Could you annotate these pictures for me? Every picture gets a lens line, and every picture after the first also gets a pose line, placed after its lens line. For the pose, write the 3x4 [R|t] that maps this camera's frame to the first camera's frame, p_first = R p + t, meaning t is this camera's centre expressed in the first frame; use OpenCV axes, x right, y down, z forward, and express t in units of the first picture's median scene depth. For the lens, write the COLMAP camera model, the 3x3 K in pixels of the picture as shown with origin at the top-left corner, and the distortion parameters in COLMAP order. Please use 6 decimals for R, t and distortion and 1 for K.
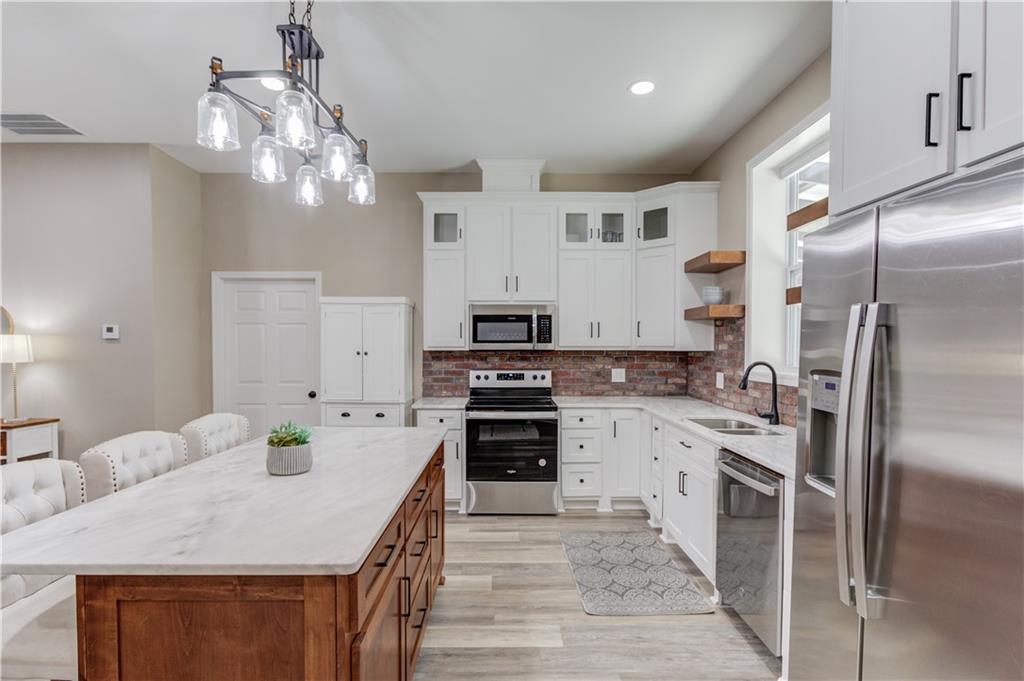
lens RADIAL K [[502.2, 0, 507.4], [0, 502.2, 355.5], [0, 0, 1]] dist [-0.000742, -0.000203]
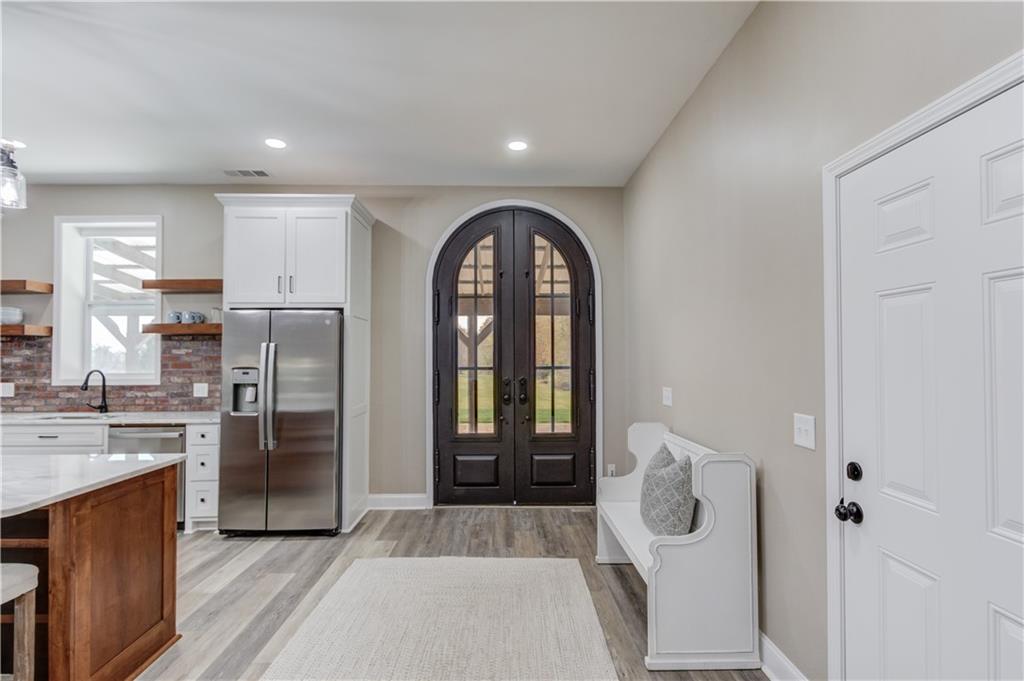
lens RADIAL K [[498.0, 0, 510.5], [0, 498.0, 344.1], [0, 0, 1]] dist [0.002864, -0.000116]
pose [[-0.015493, 0.025989, 0.999542, -0.691145], [0.024661, 0.999368, -0.025602, 0.003643], [-0.999576, 0.024253, -0.016124, -0.112917]]
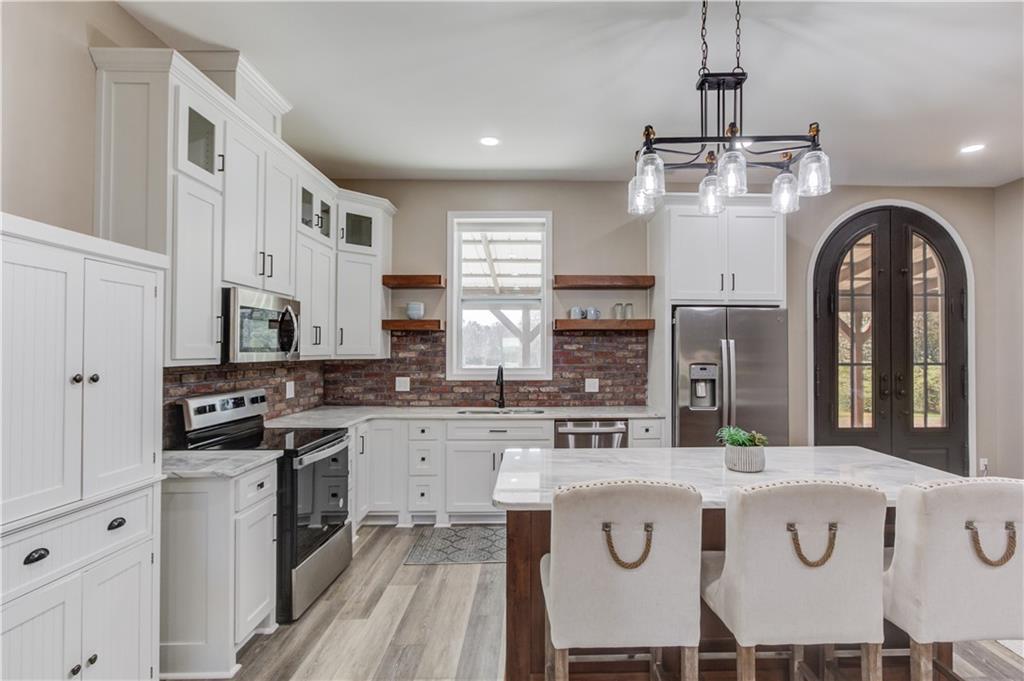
lens RADIAL K [[515.3, 0, 544.8], [0, 515.3, 343.3], [0, 0, 1]] dist [-0.058080, 0.050844]
pose [[-0.023317, 0.013628, 0.999635, -0.719264], [0.020750, 0.999698, -0.013145, -0.019926], [-0.999513, 0.020436, -0.023592, 0.676025]]
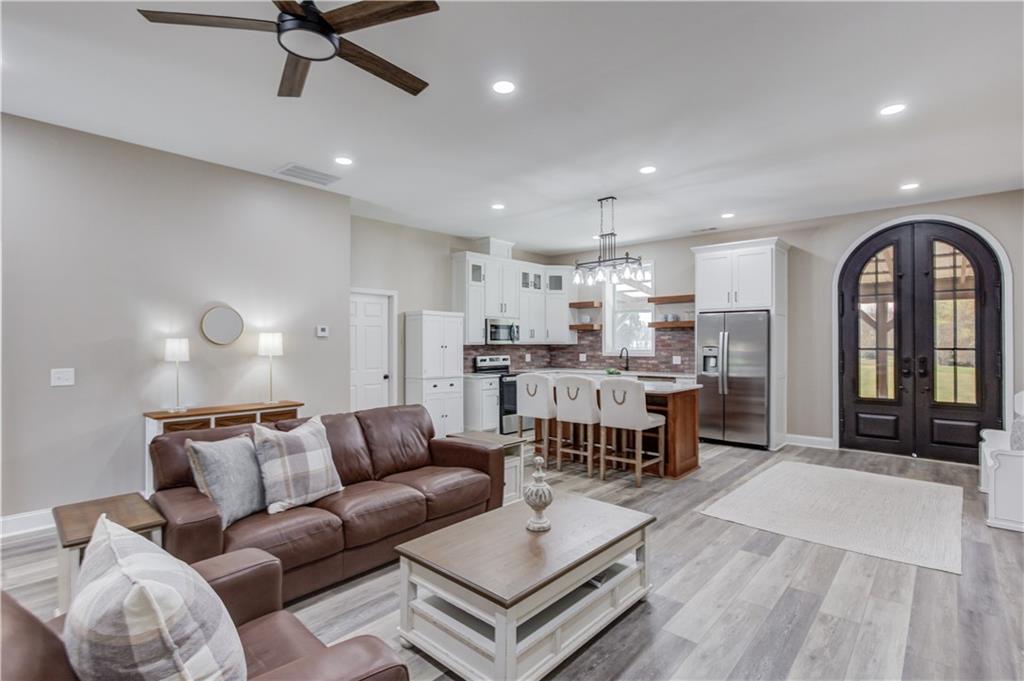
lens RADIAL K [[498.0, 0, 510.5], [0, 498.0, 344.1], [0, 0, 1]] dist [0.002864, -0.000116]
pose [[0.665480, -0.003282, 0.746409, -1.384259], [0.018493, 0.999756, -0.012092, 0.011083], [-0.746187, 0.021850, 0.665378, -0.224435]]
